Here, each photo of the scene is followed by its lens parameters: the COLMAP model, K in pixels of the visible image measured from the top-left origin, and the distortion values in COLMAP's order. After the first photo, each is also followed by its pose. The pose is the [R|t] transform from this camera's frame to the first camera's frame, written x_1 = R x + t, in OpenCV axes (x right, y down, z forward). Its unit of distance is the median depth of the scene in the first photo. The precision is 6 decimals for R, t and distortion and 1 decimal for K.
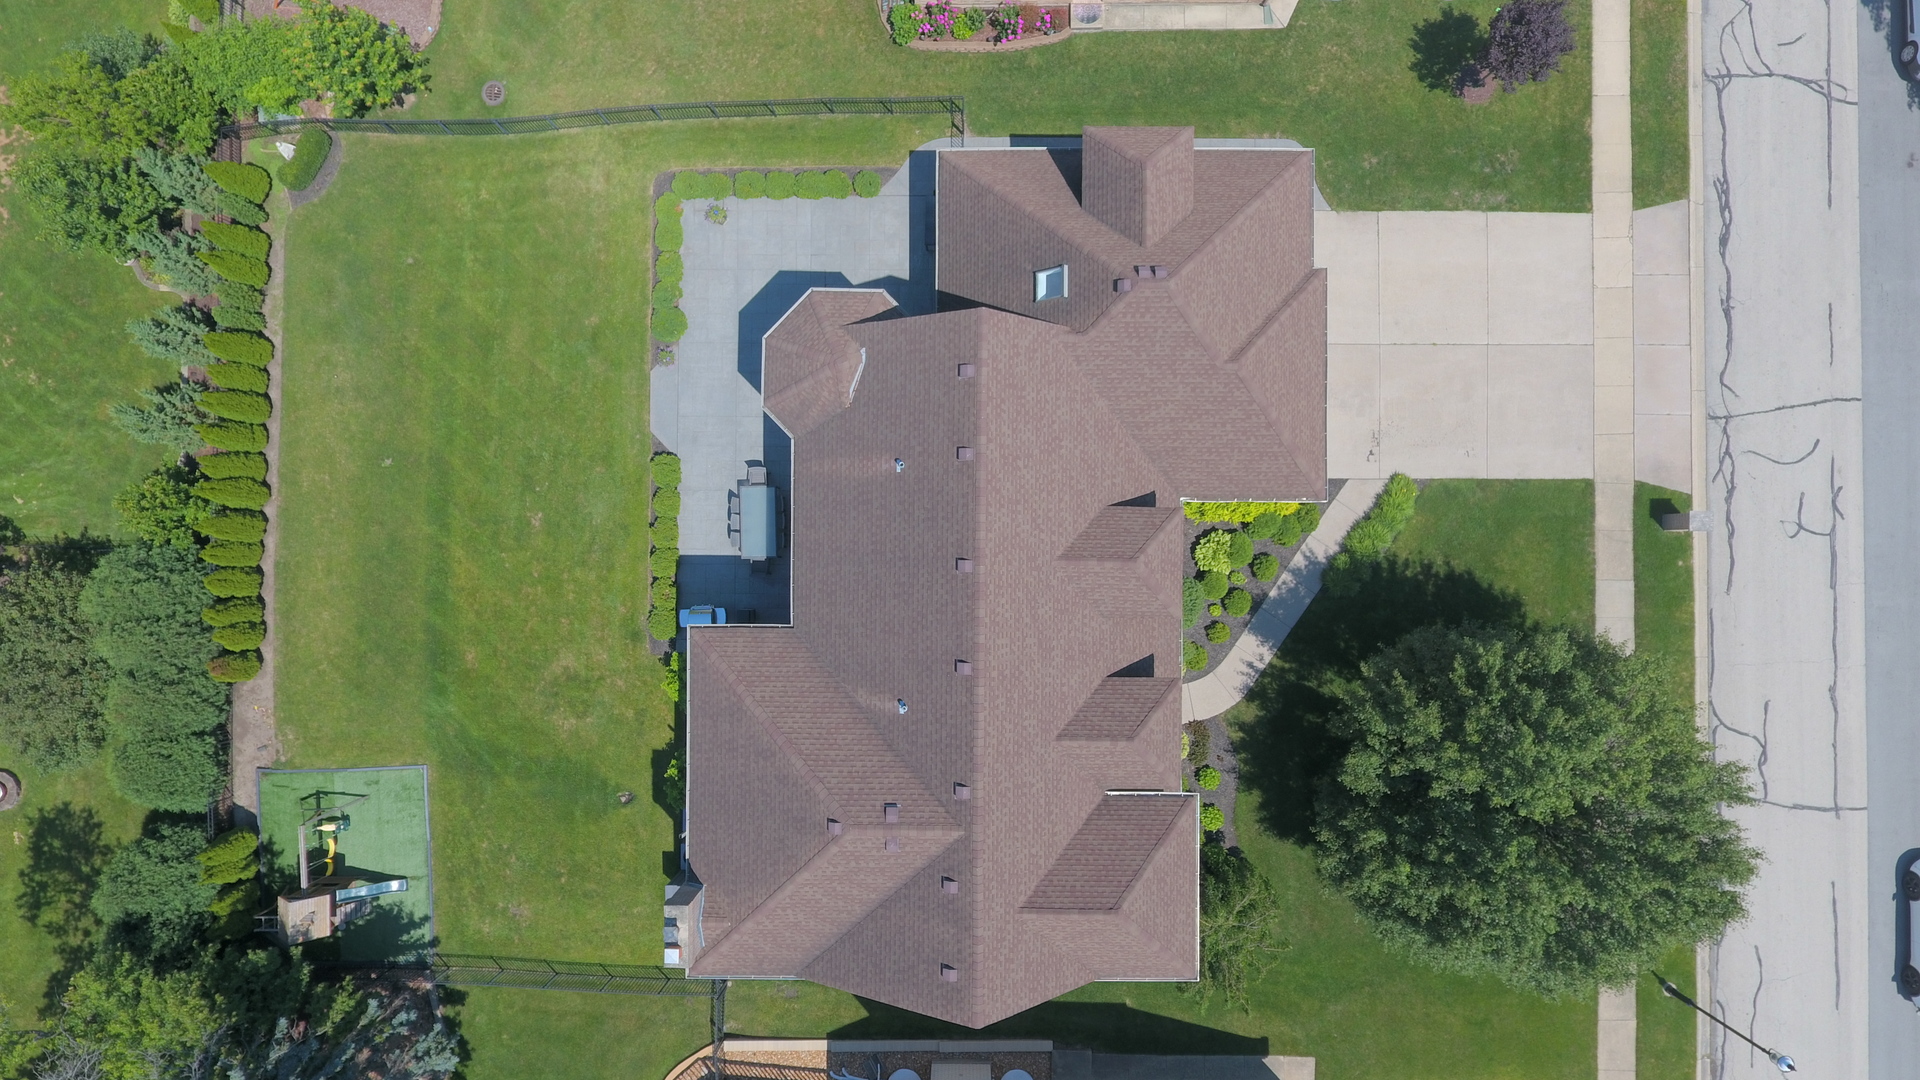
lens RADIAL K [[1137.1, 0, 957.8], [0, 1137.1, 554.1], [0, 0, 1]] dist [-0.006282, -0.003570]
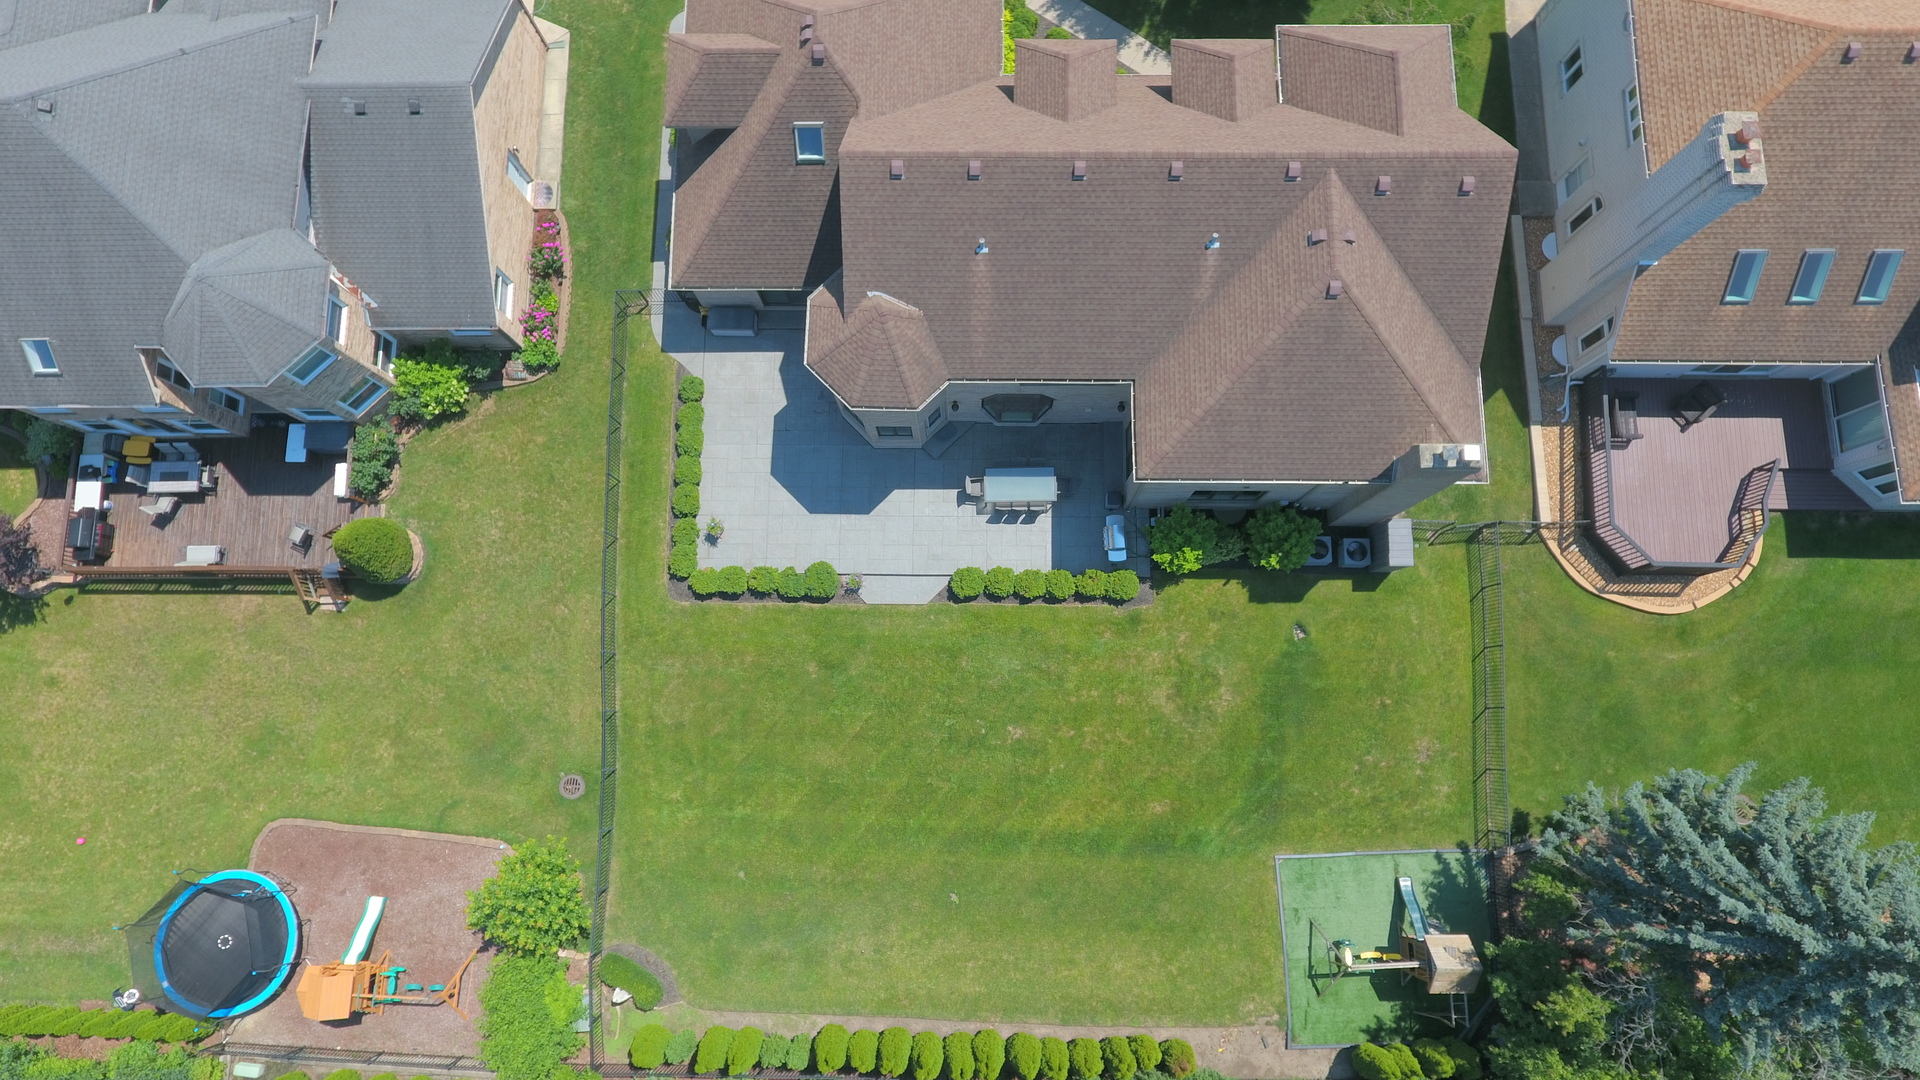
lens RADIAL K [[1137.1, 0, 951.3], [0, 1137.1, 542.2], [0, 0, 1]] dist [-0.006282, -0.003570]
pose [[0.005402, -0.981187, 0.192986, -0.411429], [0.999761, 0.001210, -0.021832, -0.065480], [0.021187, 0.193058, 0.980959, 0.016294]]
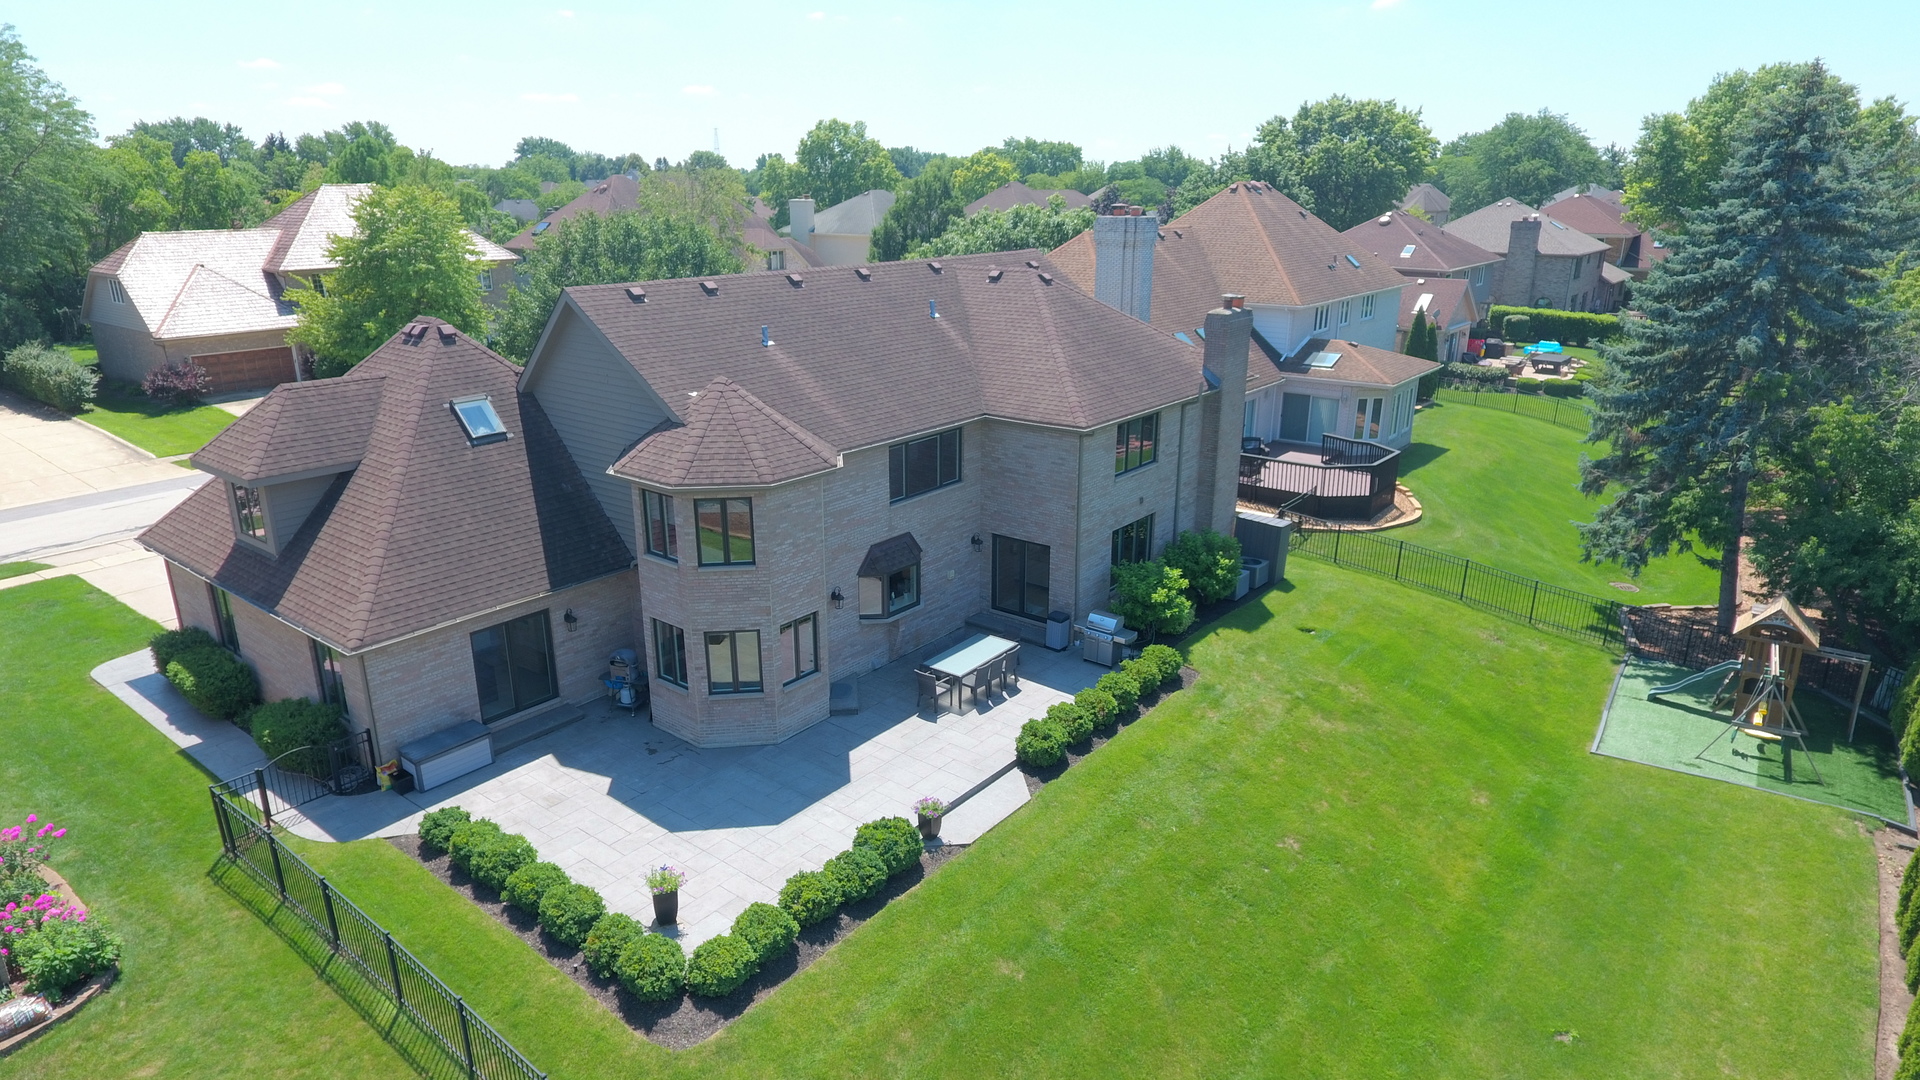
lens RADIAL K [[1137.1, 0, 922.8], [0, 1137.1, 547.0], [0, 0, 1]] dist [-0.006282, -0.003570]
pose [[-0.778125, -0.188188, 0.599255, -0.562773], [0.628107, -0.235894, 0.741509, -0.558135], [0.001817, 0.953383, 0.301757, 0.705861]]
